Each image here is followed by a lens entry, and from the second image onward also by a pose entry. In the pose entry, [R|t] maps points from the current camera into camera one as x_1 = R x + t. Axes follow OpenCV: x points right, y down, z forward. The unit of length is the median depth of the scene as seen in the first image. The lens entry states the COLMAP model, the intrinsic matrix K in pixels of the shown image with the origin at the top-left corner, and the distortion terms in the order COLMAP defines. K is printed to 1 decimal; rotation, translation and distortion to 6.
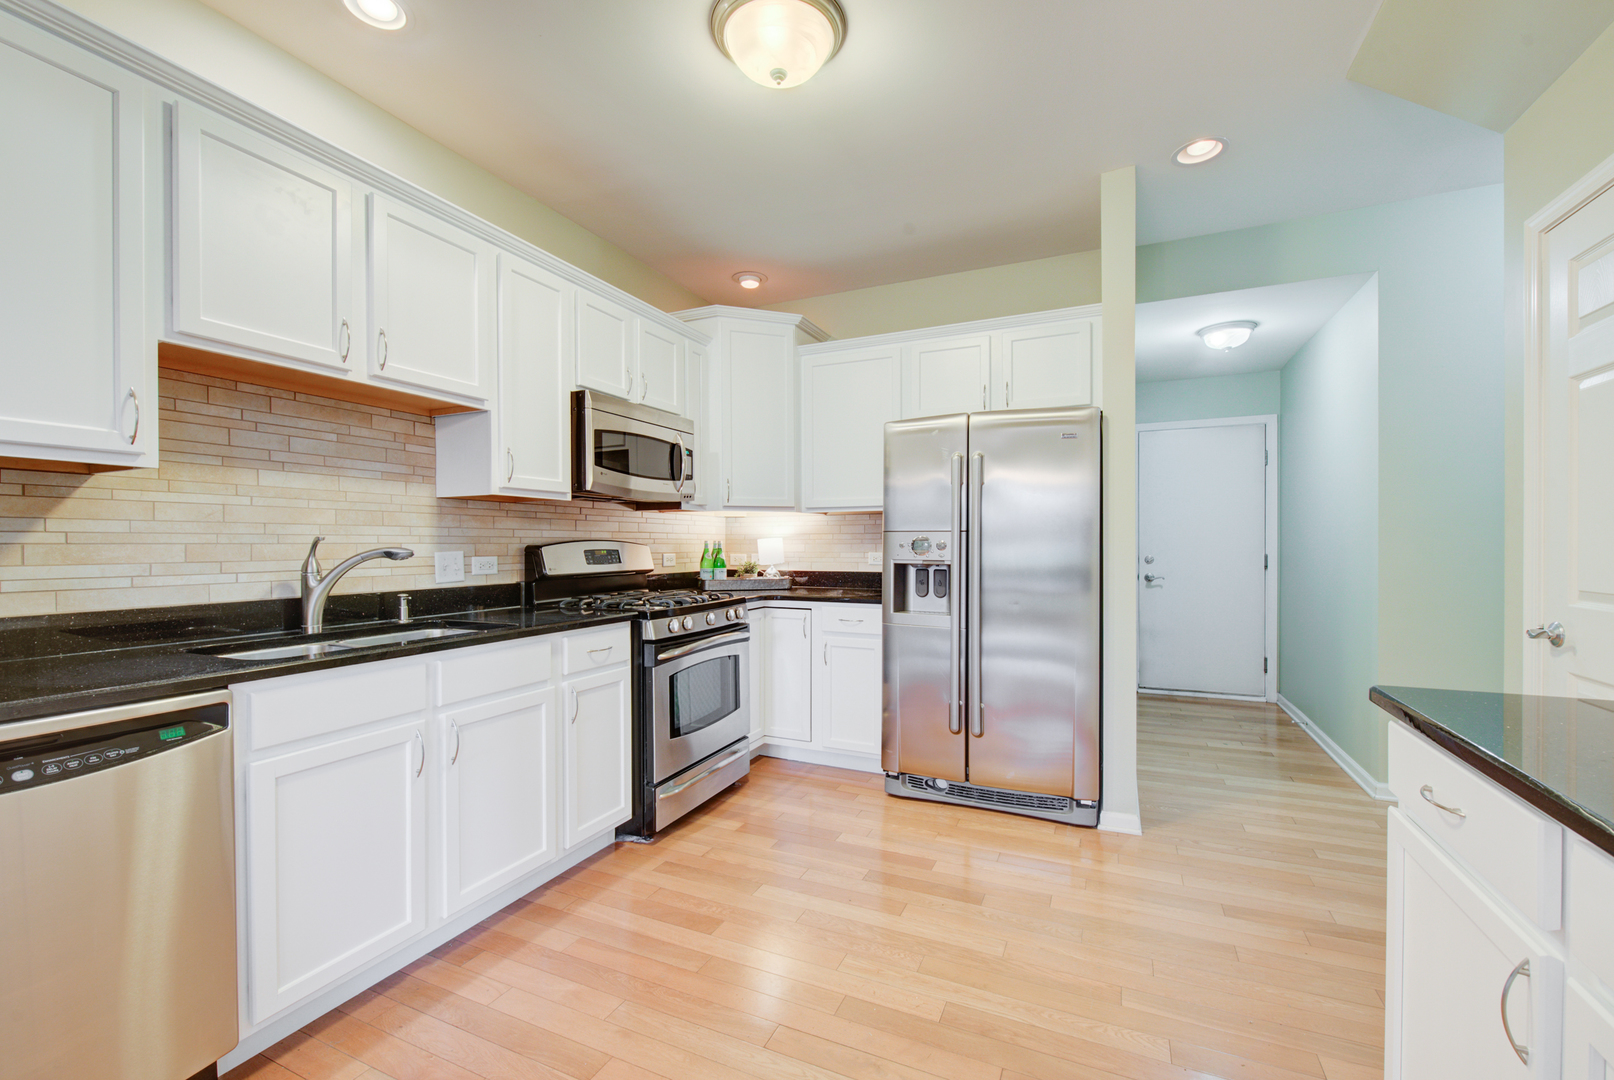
lens RADIAL K [[651.4, 0, 806.3], [0, 651.4, 544.0], [0, 0, 1]] dist [-0.003203, -0.001033]
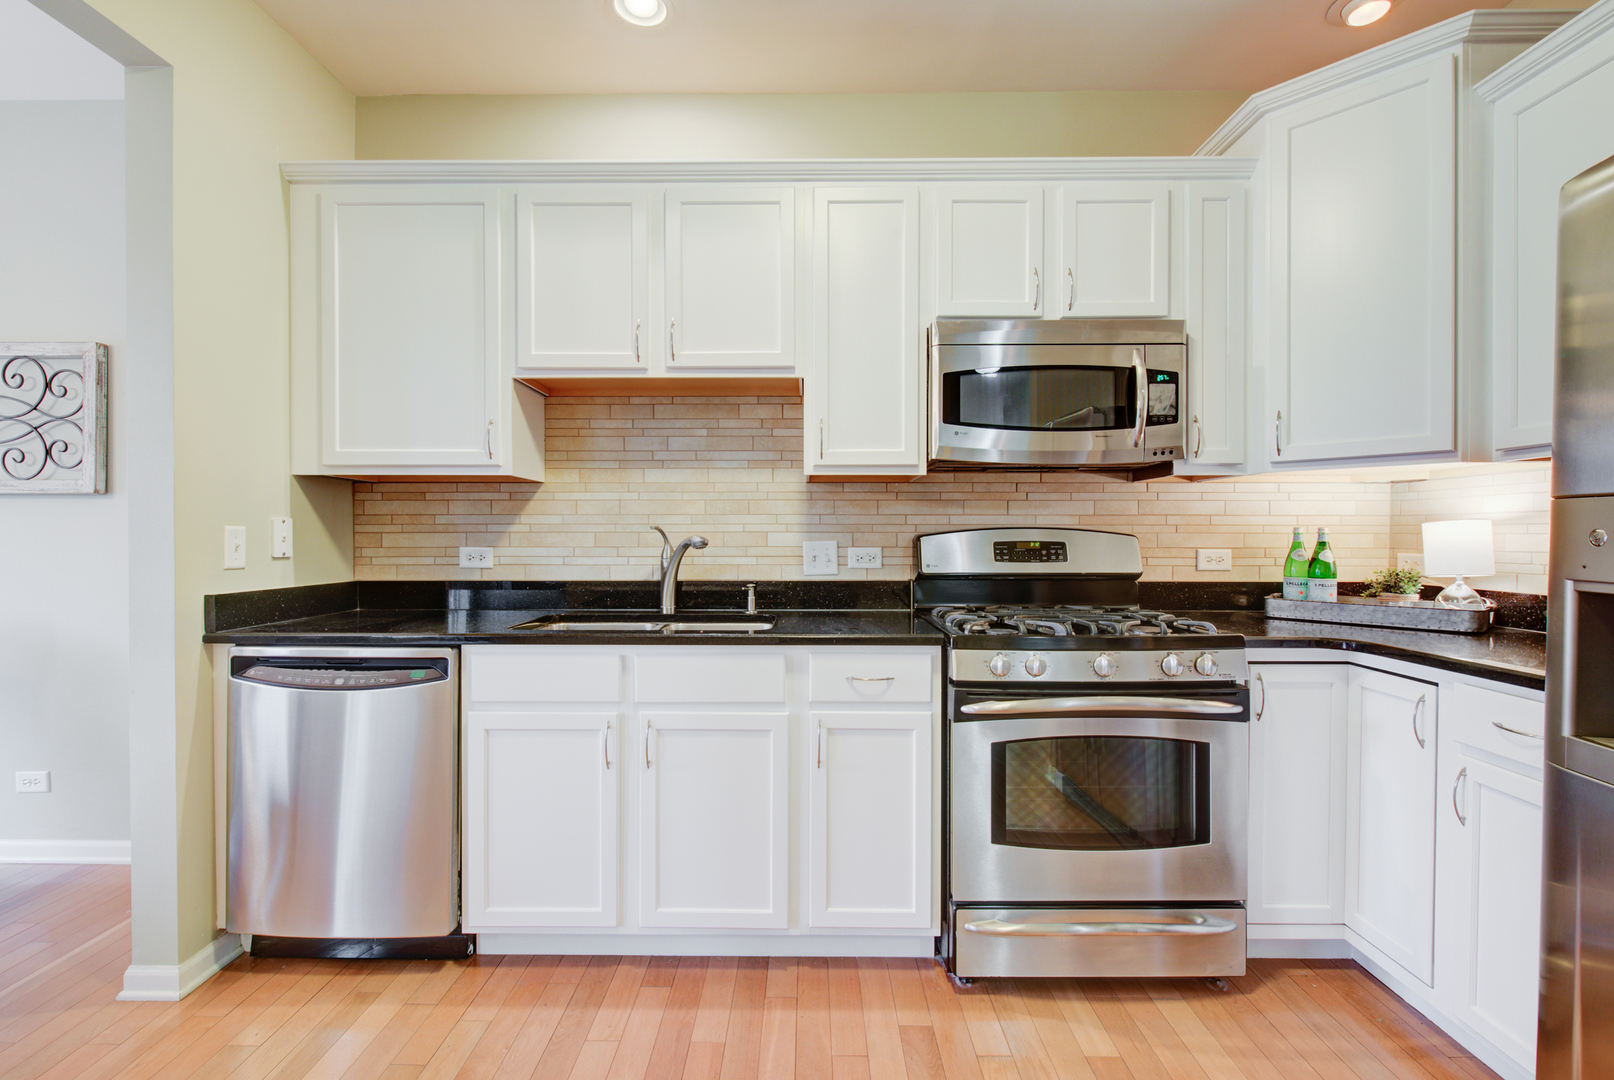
lens RADIAL K [[721.9, 0, 806.1], [0, 721.9, 539.8], [0, 0, 1]] dist [0.000881, -0.002186]
pose [[0.417940, 0.009218, -0.908428, 0.364071], [-0.001427, 0.999954, 0.009490, 0.000233], [0.908473, -0.002670, 0.417934, 0.572928]]
